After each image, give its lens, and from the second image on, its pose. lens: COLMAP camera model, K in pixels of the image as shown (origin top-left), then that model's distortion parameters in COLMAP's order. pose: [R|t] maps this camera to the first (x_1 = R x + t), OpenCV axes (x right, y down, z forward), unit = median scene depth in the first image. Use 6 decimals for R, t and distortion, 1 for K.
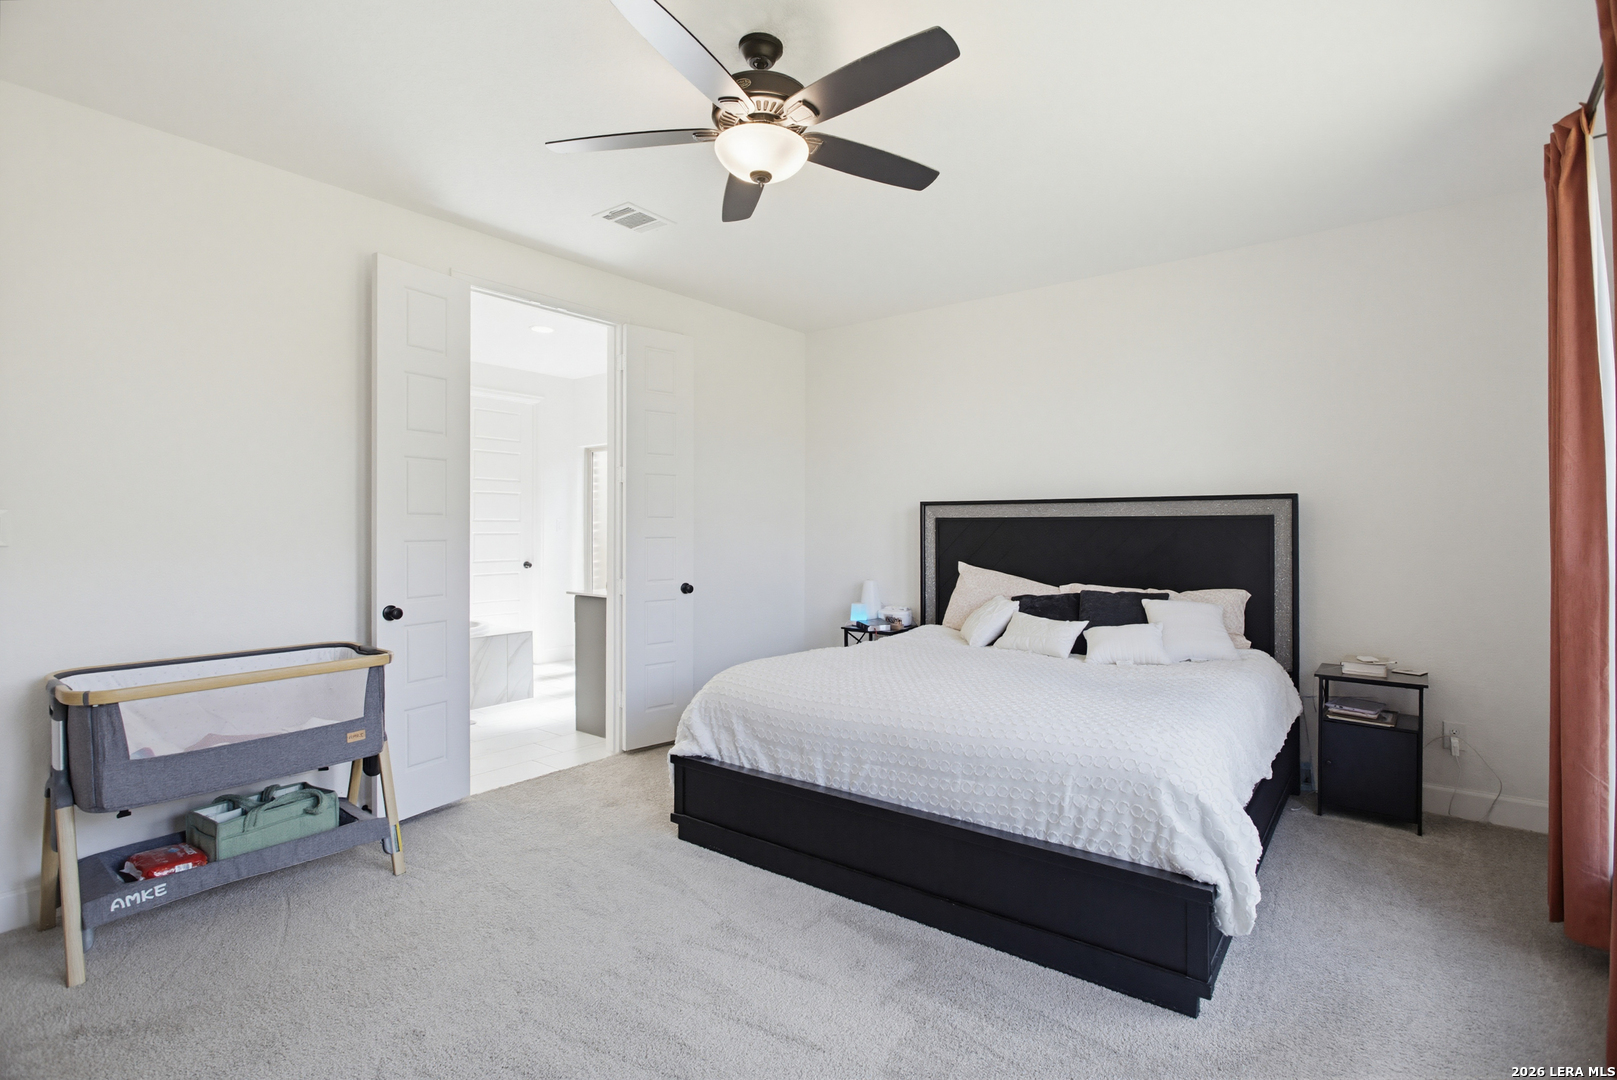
lens RADIAL K [[762.3, 0, 811.4], [0, 762.3, 533.8], [0, 0, 1]] dist [-0.004660, 0.002998]
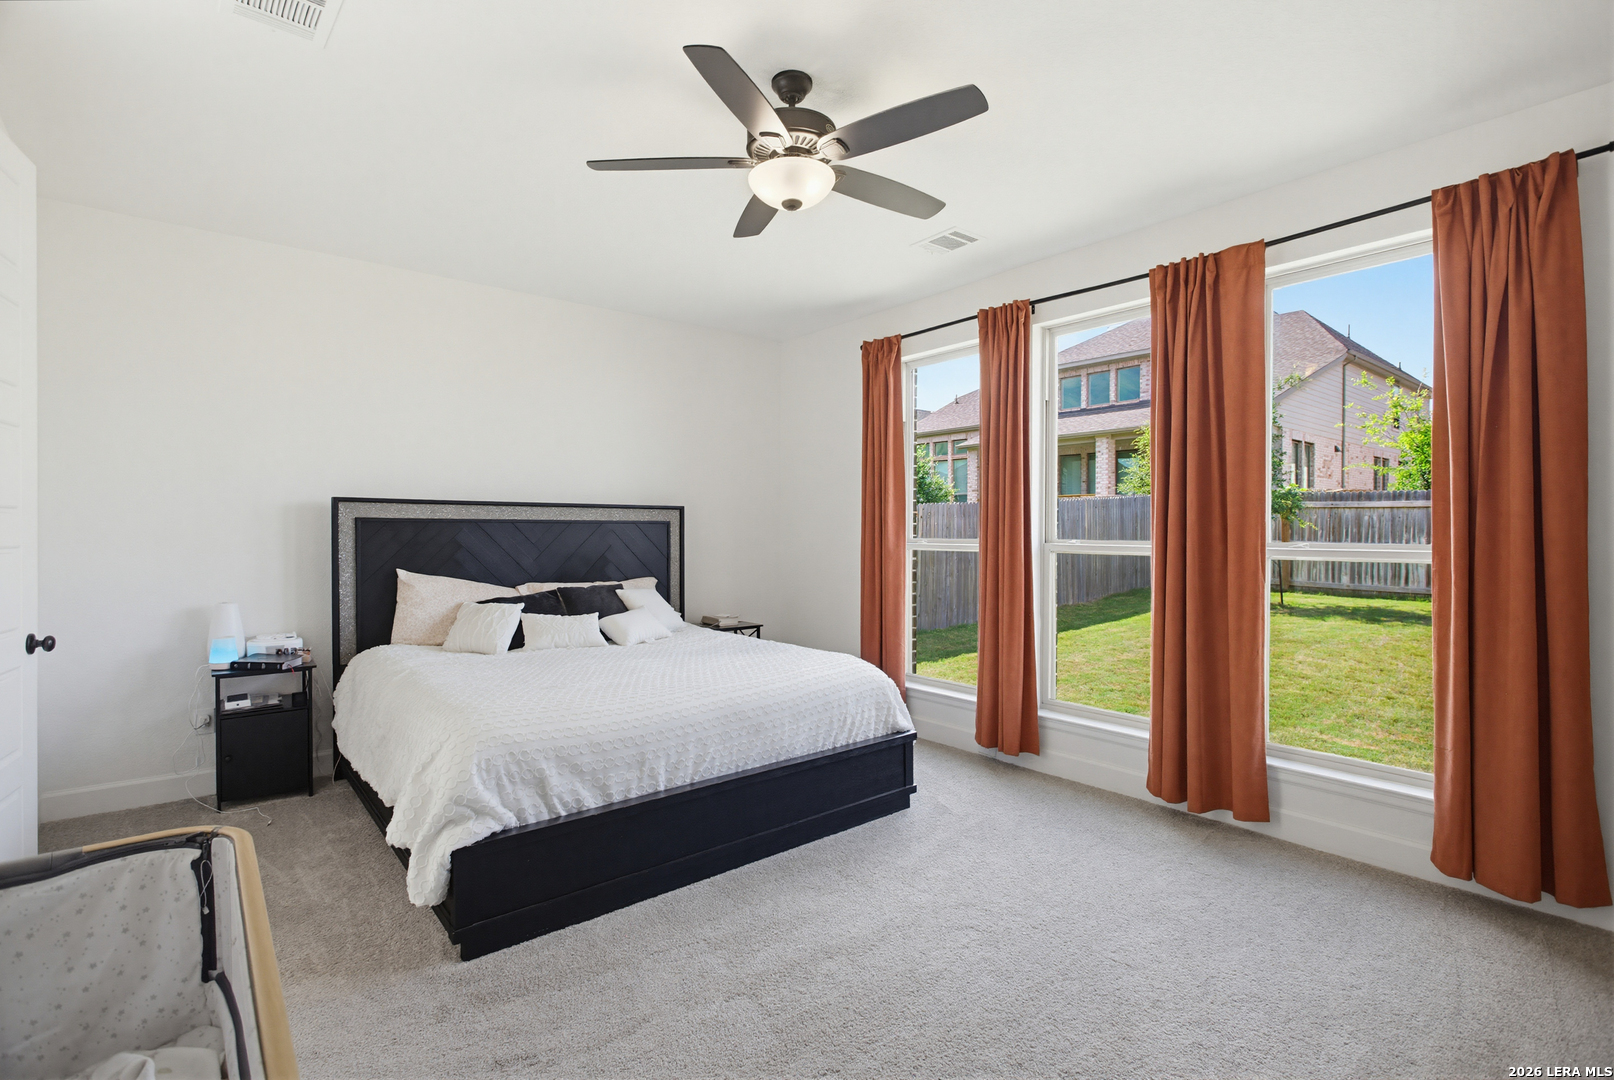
lens RADIAL K [[756.9, 0, 810.9], [0, 756.9, 534.2], [0, 0, 1]] dist [0.002505, 0.000052]
pose [[0.226520, -0.004379, 0.973997, -0.686742], [0.003478, 0.999987, 0.003687, -0.005238], [-0.974000, 0.002553, 0.226533, 0.444067]]
